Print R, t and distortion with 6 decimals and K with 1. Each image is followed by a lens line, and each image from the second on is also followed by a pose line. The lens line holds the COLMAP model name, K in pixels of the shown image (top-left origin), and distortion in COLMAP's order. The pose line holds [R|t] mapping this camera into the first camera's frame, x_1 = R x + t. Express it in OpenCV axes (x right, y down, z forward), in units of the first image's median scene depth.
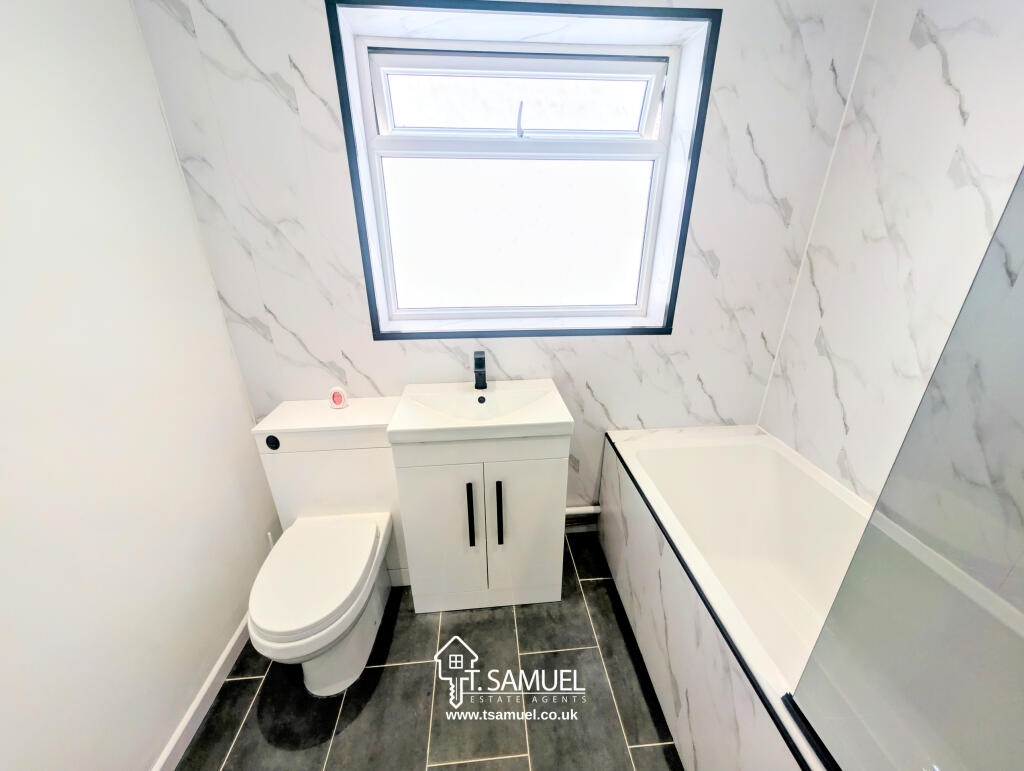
lens RADIAL K [[384.6, 0, 516.6], [0, 384.6, 389.1], [0, 0, 1]] dist [-0.001898, -0.000231]
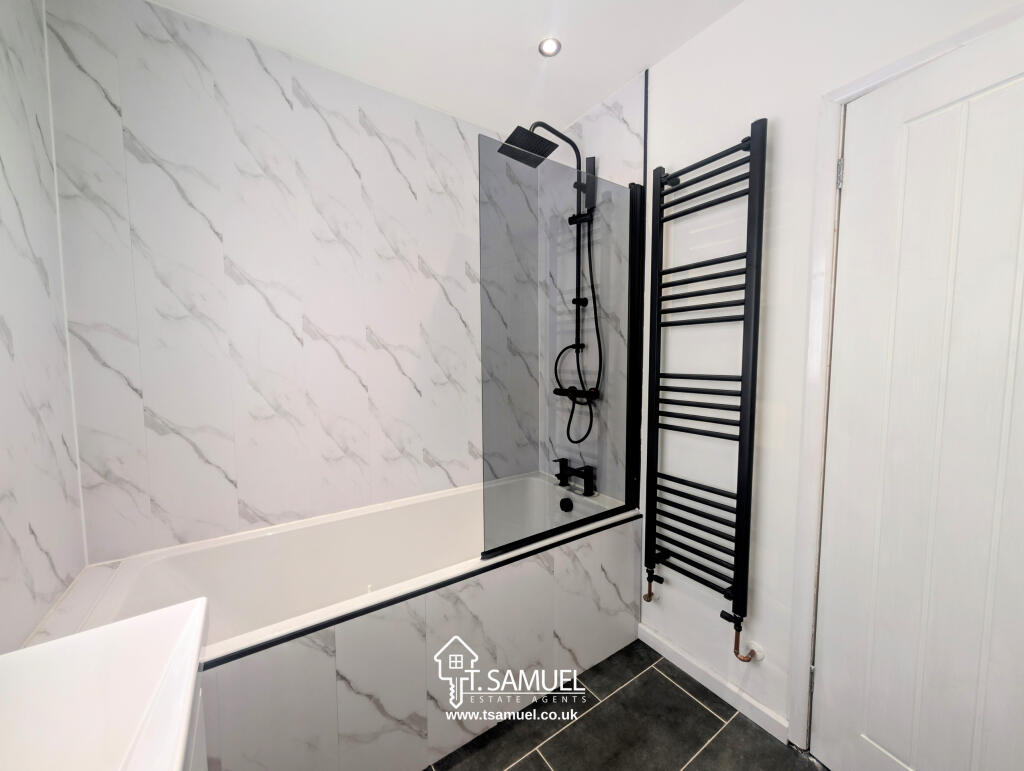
lens RADIAL K [[384.6, 0, 515.9], [0, 384.6, 382.7], [0, 0, 1]] dist [-0.001898, -0.000231]
pose [[-0.487258, -0.057921, 0.871335, -0.440821], [0.338447, 0.907286, 0.249573, -0.152454], [-0.805005, 0.416507, -0.422479, 0.686293]]
